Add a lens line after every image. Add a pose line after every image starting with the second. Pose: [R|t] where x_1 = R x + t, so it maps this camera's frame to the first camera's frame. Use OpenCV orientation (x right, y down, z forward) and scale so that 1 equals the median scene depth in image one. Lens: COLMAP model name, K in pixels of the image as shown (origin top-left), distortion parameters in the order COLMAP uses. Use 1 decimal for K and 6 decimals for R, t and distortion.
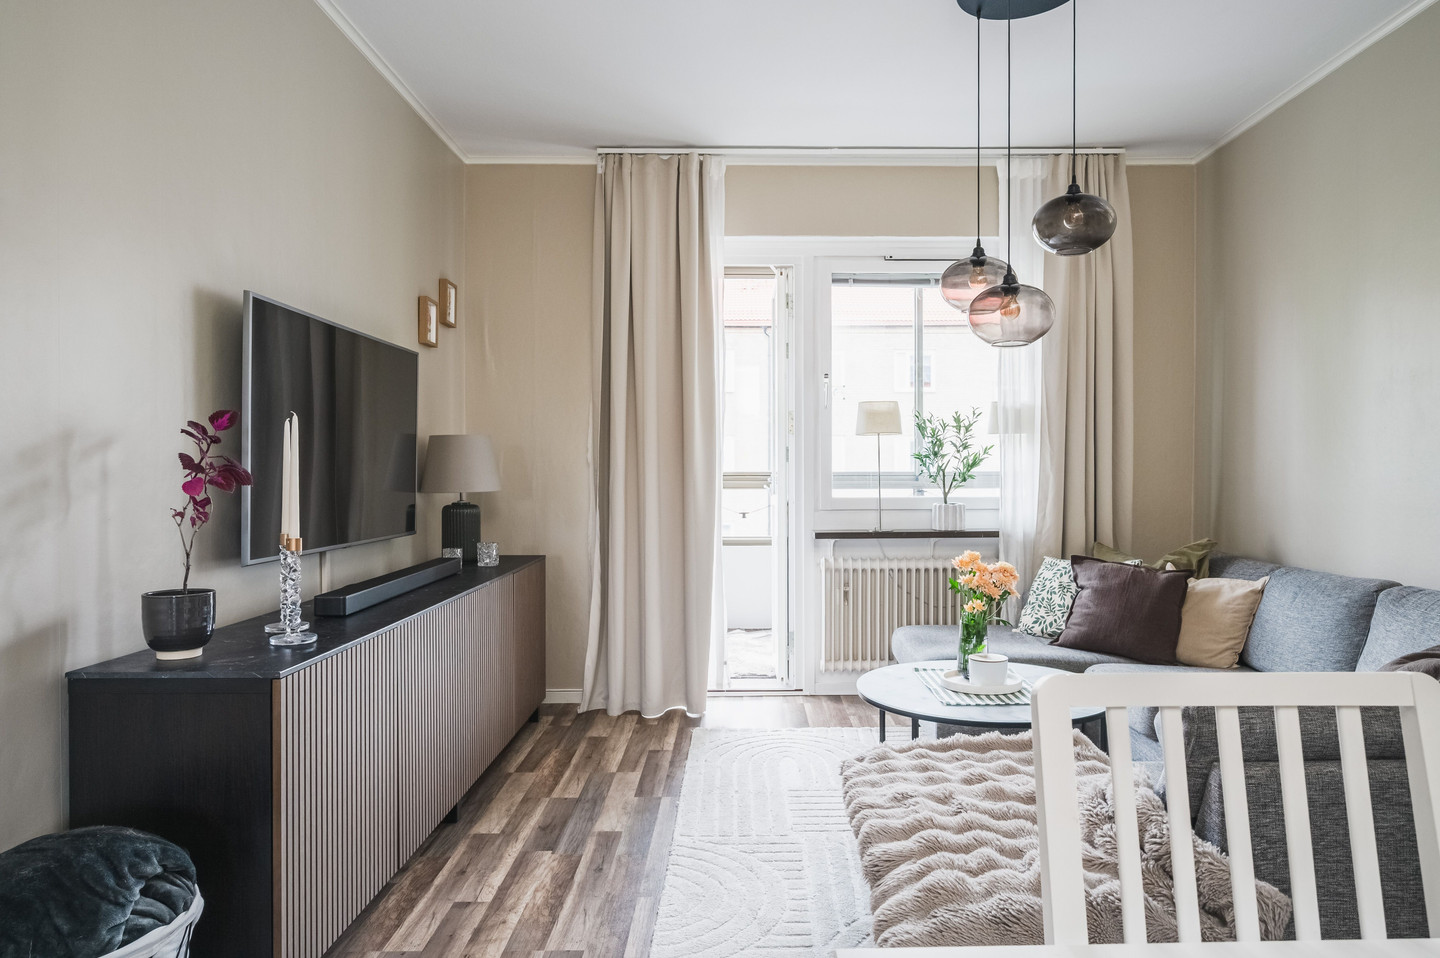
lens RADIAL K [[856.5, 0, 729.2], [0, 856.5, 476.5], [0, 0, 1]] dist [-0.045738, 0.000512]
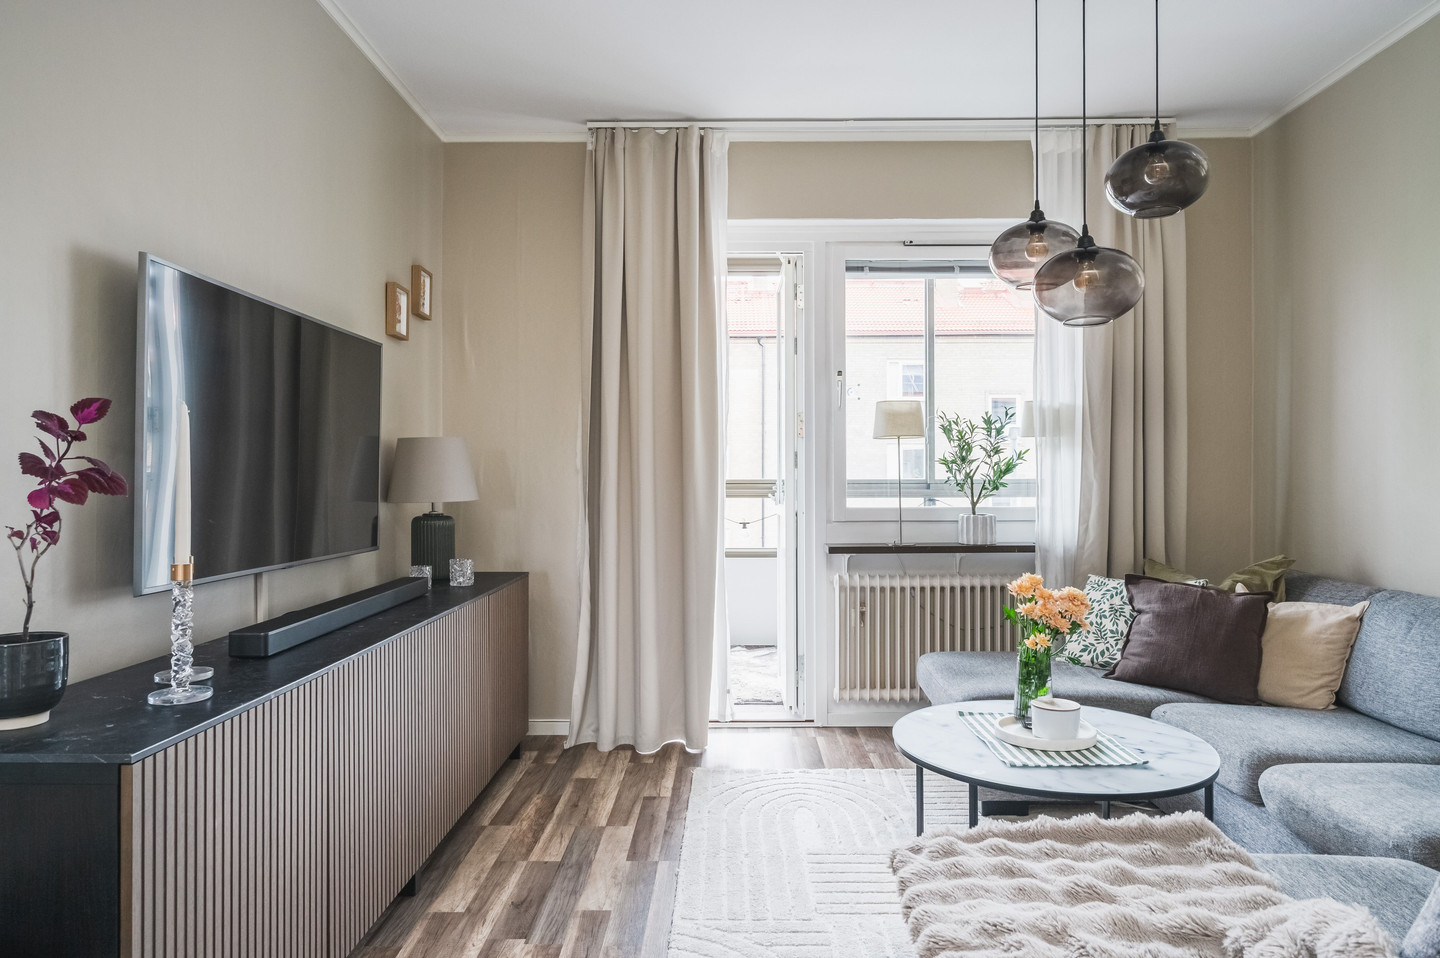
lens RADIAL K [[856.5, 0, 713.4], [0, 856.5, 478.6], [0, 0, 1]] dist [-0.045738, 0.000512]
pose [[0.999914, 0.000021, -0.013092, -0.011338], [-0.000115, 0.999974, -0.007164, 0.000382], [0.013091, 0.007165, 0.999889, 0.128394]]
